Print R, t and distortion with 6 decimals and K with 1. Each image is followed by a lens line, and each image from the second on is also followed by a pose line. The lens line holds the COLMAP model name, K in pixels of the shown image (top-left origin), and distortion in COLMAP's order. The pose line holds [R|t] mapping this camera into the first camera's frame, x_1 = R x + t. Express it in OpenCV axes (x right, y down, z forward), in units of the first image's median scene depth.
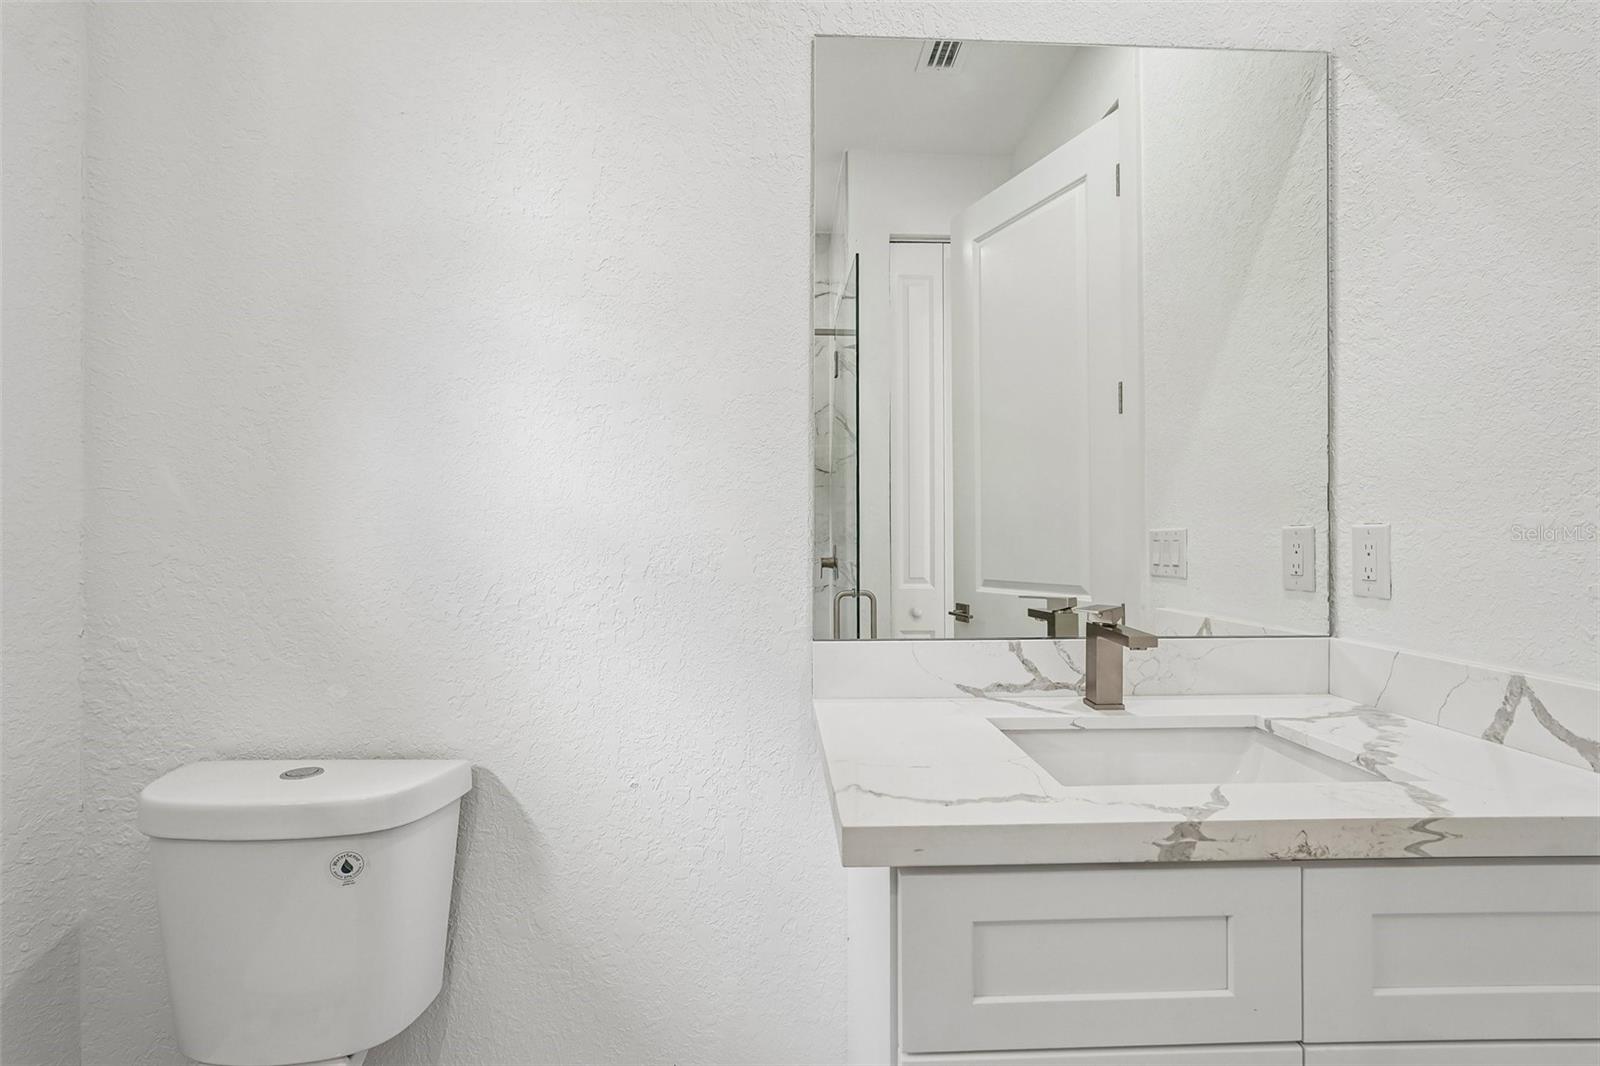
lens RADIAL K [[753.4, 0, 800.4], [0, 753.4, 509.7], [0, 0, 1]] dist [-0.018399, 0.012941]
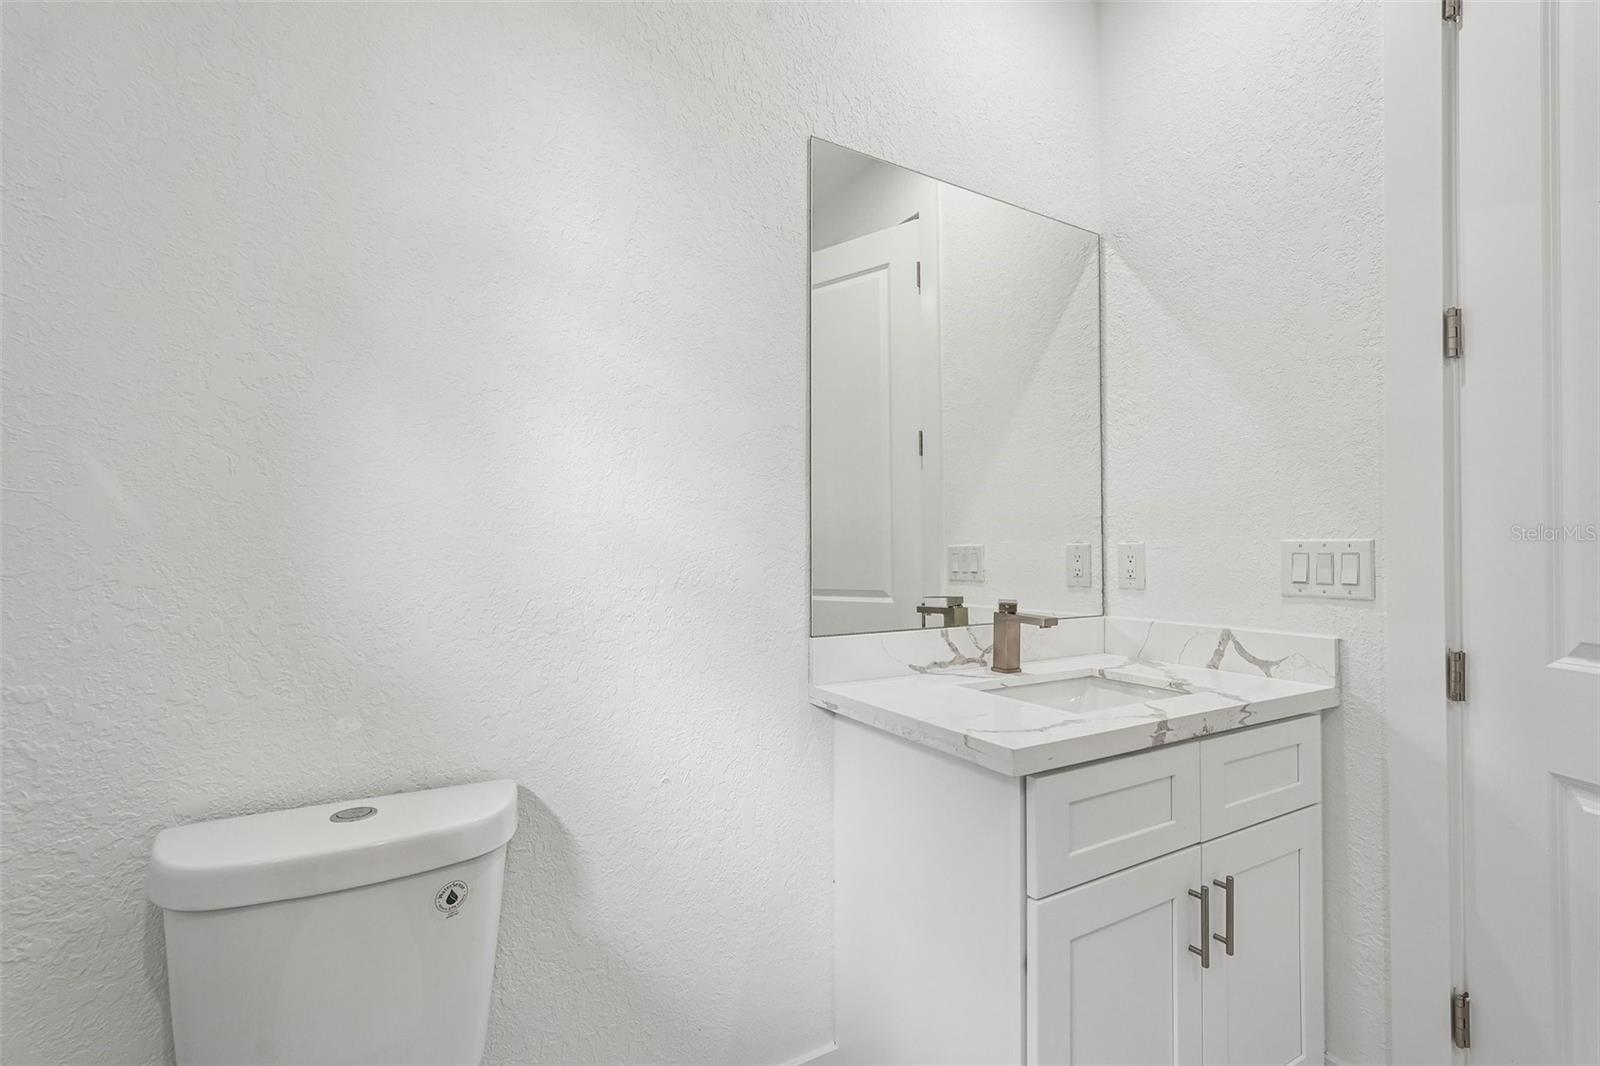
lens RADIAL K [[753.4, 0, 800.4], [0, 753.4, 509.7], [0, 0, 1]] dist [-0.018399, 0.012941]
pose [[0.876951, 0.024527, 0.479953, -0.581948], [-0.015111, 0.999610, -0.023473, -0.001635], [-0.480342, 0.013332, 0.876980, -0.049788]]
